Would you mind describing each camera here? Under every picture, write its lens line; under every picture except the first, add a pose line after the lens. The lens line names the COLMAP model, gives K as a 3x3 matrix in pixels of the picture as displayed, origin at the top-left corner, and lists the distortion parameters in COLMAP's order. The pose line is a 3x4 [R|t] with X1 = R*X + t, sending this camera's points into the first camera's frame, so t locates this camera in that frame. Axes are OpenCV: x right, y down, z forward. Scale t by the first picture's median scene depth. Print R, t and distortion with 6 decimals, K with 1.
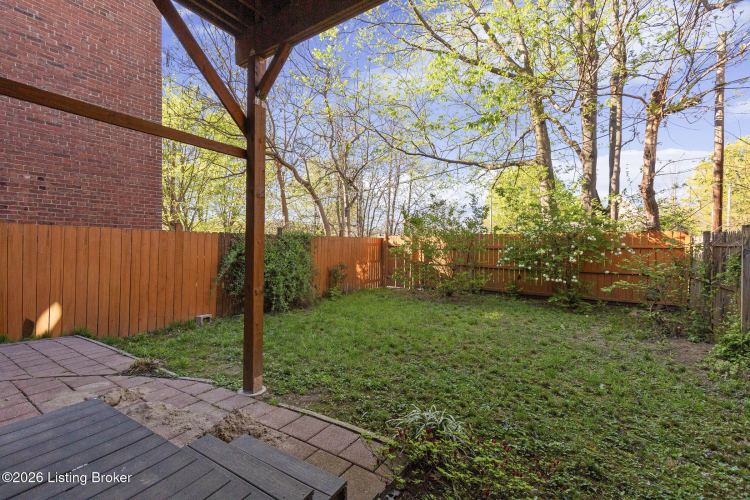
lens RADIAL K [[335.0, 0, 375.0], [0, 335.0, 250.0], [0, 0, 1]] dist [0.000881, -0.000050]
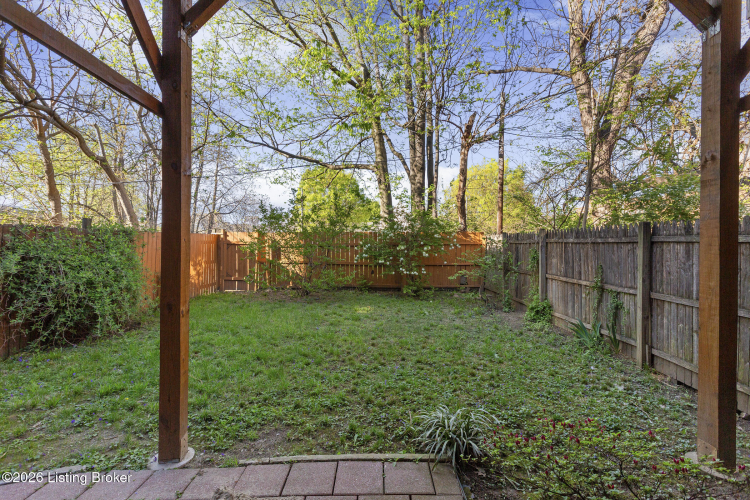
lens RADIAL K [[336.4, 0, 376.7], [0, 336.4, 247.2], [0, 0, 1]] dist [0.000856, -0.000006]
pose [[0.837791, -0.012081, 0.545857, -0.283210], [0.011293, 0.999925, 0.004798, -0.006844], [-0.545874, 0.002145, 0.837865, 0.143695]]
